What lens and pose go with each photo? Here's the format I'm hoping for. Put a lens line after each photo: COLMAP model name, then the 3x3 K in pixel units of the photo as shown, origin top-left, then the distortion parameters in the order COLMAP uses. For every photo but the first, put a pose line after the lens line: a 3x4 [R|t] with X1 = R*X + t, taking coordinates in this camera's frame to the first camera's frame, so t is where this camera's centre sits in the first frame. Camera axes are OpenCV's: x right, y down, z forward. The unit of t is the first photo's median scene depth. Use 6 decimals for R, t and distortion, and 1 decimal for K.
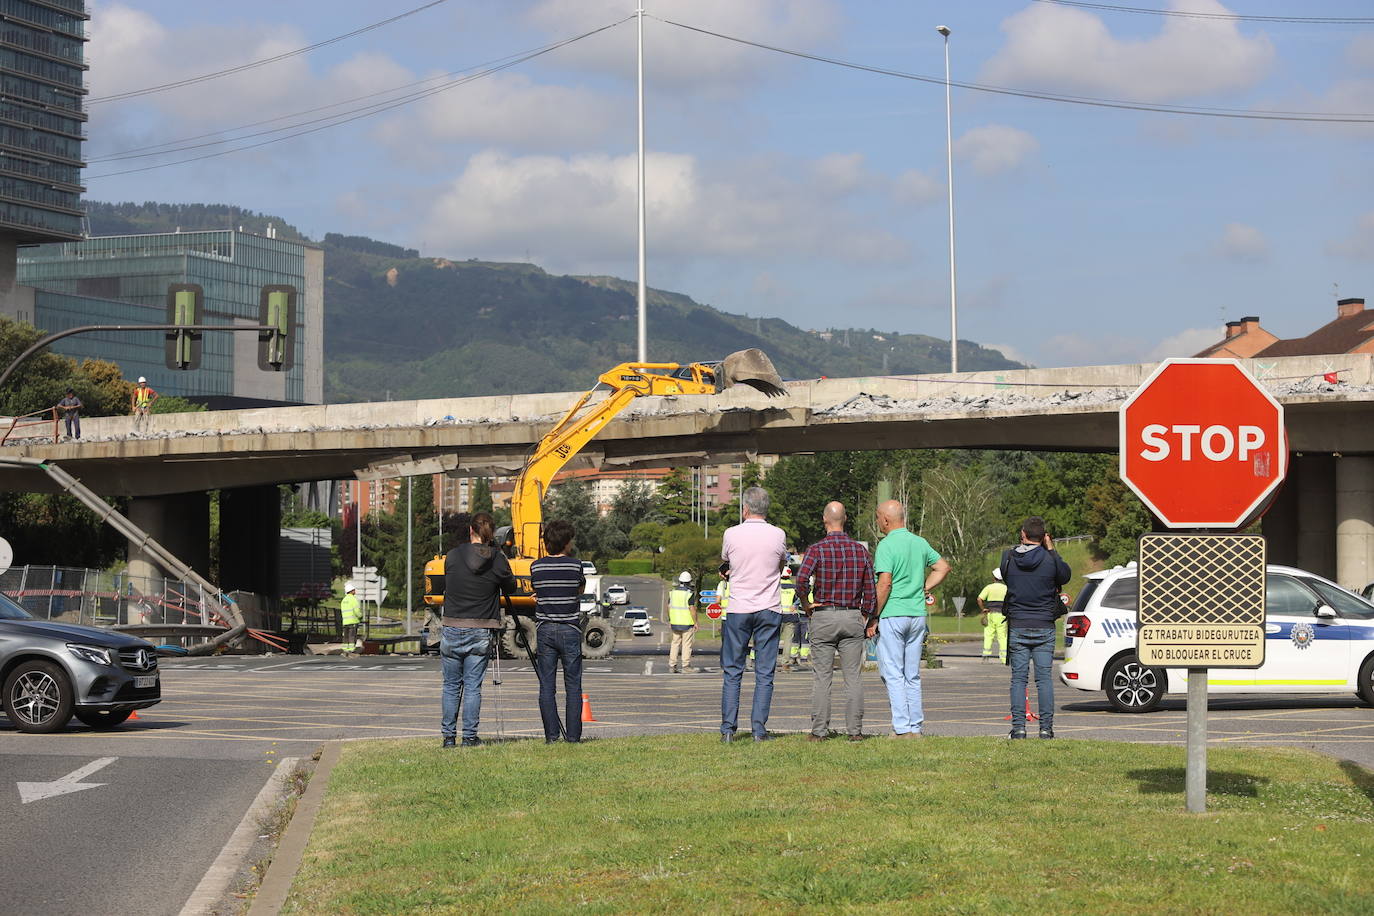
lens RADIAL K [[2822.2, 0, 686.7], [0, 2822.2, 481.2], [0, 0, 1]] dist [-0.328158, 0.195969]
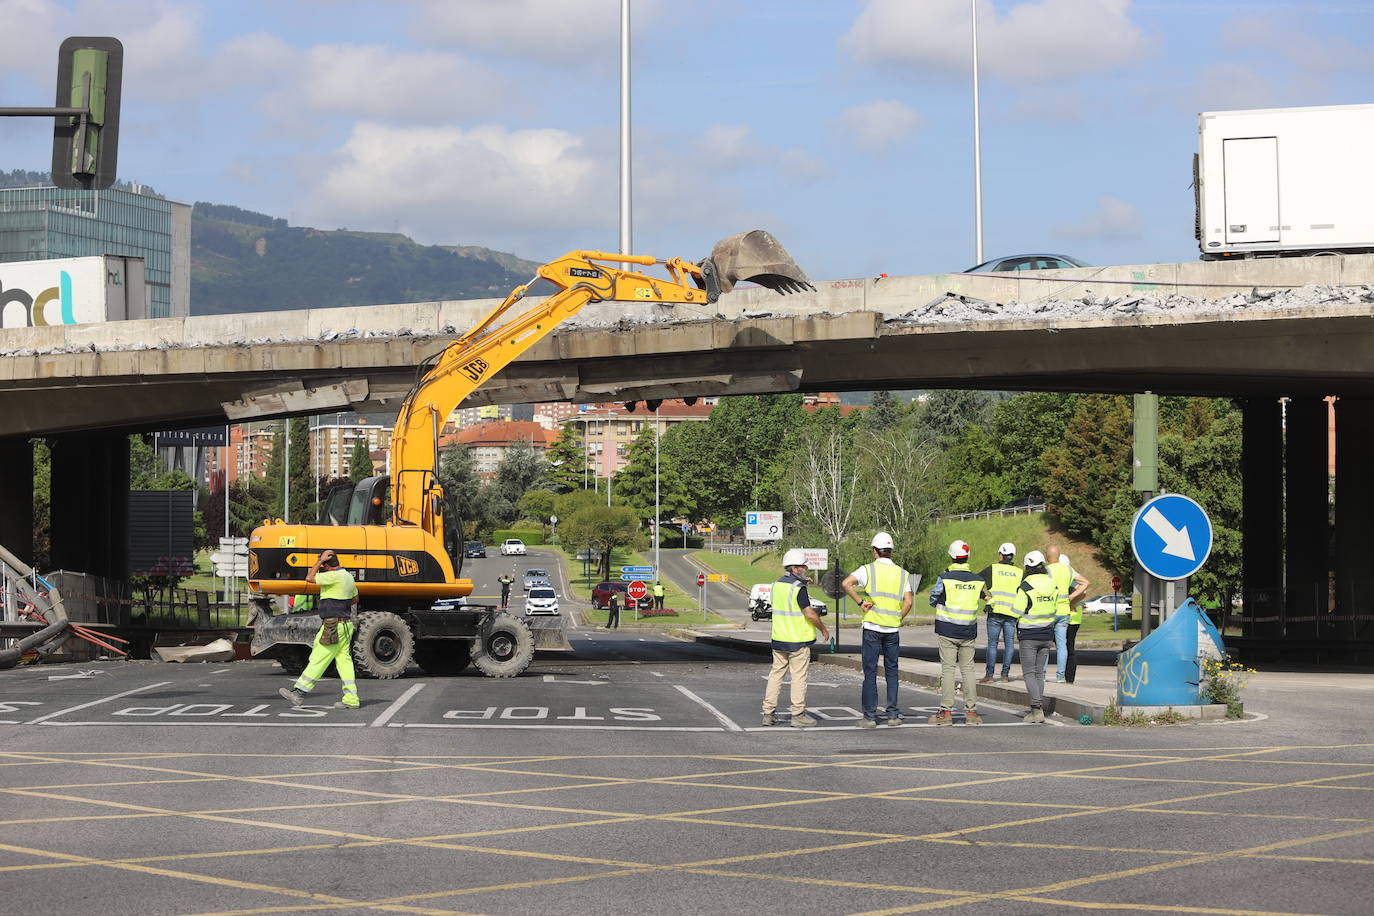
lens RADIAL K [[2822.2, 0, 686.7], [0, 2822.2, 481.2], [0, 0, 1]] dist [-0.328158, 0.195969]
pose [[0.998890, 0.003864, 0.046936, -0.019148], [-0.004341, 0.999940, 0.010057, 0.004715], [-0.046894, -0.010249, 0.998847, 0.161881]]
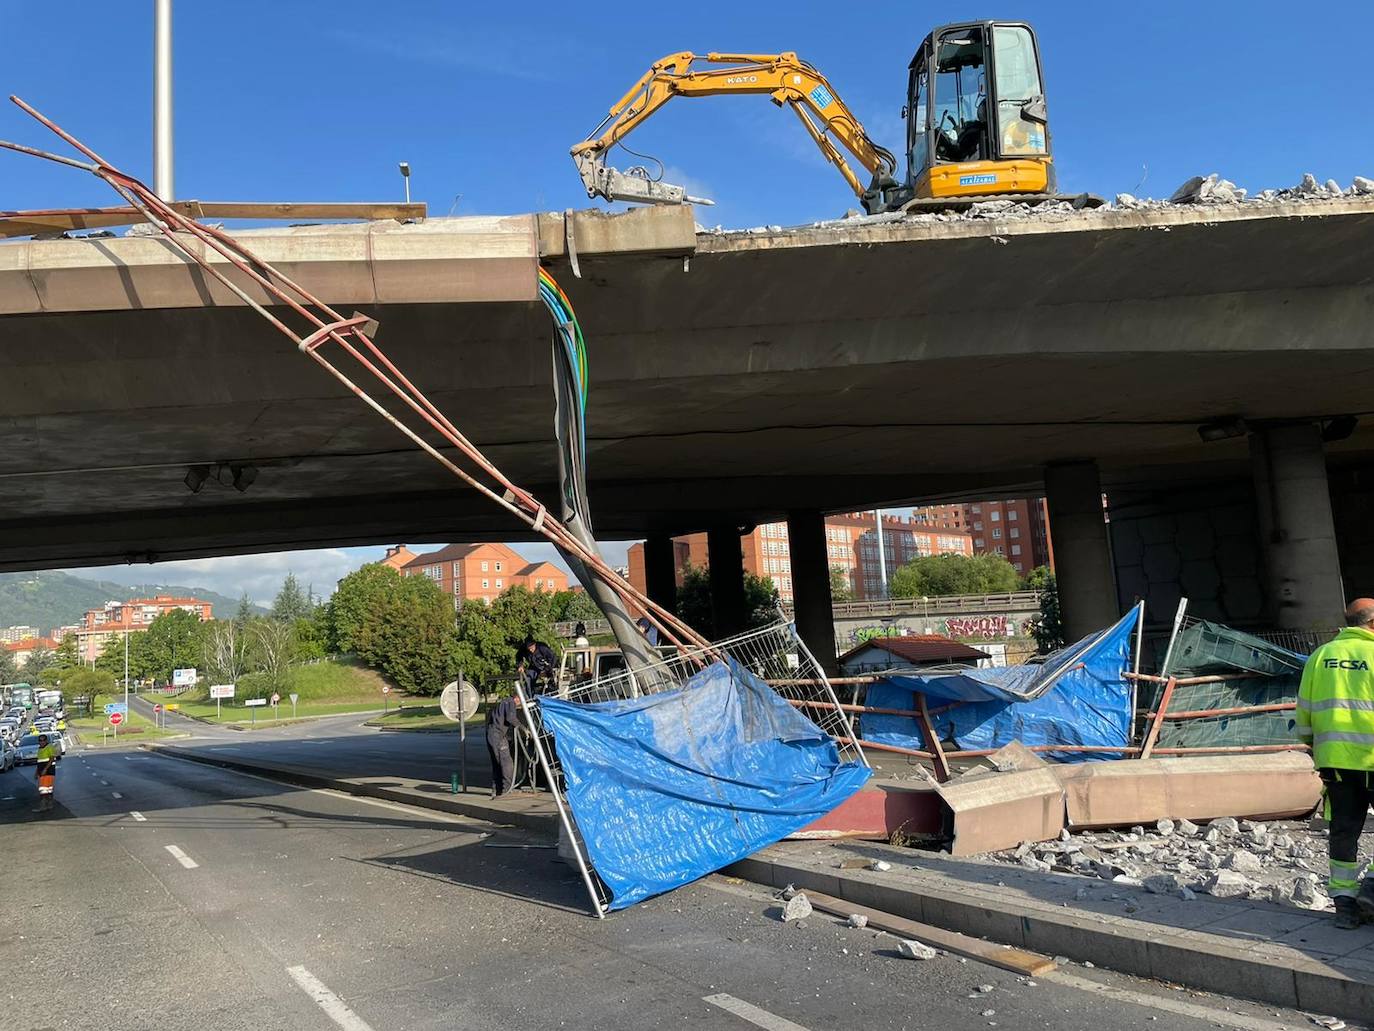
lens RADIAL K [[1066.8, 0, 687.8], [0, 1066.8, 491.0], [0, 0, 1]] dist [0.118019, -0.188331]
pose [[0.867433, 0.017233, 0.497255, -0.016866], [0.049755, 0.991386, -0.121153, 0.016598], [-0.495060, 0.129833, 0.859104, 0.459469]]
